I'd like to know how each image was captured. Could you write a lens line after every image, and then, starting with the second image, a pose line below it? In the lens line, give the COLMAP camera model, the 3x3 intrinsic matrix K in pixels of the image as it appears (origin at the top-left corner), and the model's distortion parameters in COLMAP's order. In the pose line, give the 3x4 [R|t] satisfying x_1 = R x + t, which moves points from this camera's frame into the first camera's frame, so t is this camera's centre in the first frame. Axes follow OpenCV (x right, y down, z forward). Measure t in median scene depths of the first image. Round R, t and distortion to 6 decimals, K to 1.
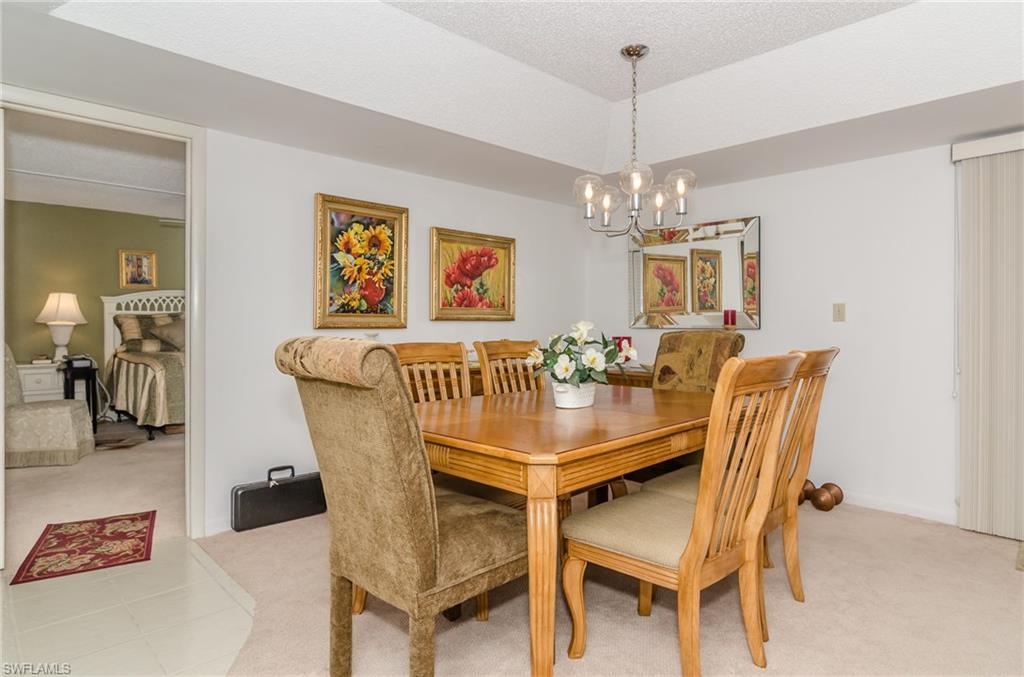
lens RADIAL K [[592.7, 0, 510.4], [0, 592.7, 330.4], [0, 0, 1]] dist [-0.005103, -0.001781]
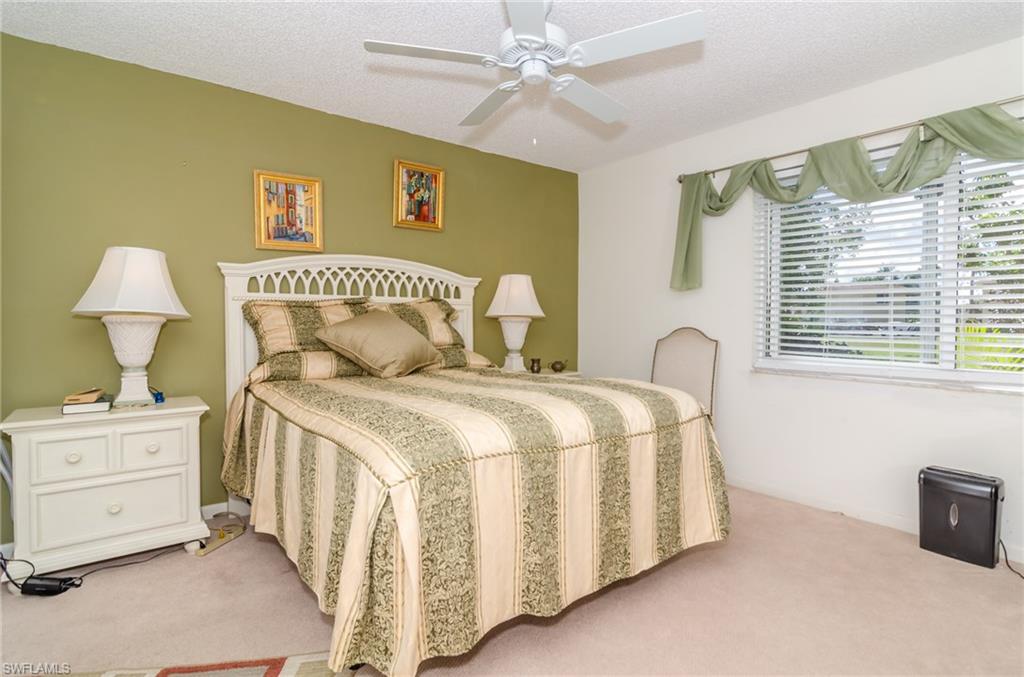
lens RADIAL K [[547.2, 0, 519.8], [0, 547.2, 330.8], [0, 0, 1]] dist [0.002427, 0.000937]
pose [[0.993596, 0.003694, -0.112934, -0.372972], [-0.002785, 0.999962, 0.008206, -0.005455], [0.112960, -0.007839, 0.993569, 0.546768]]
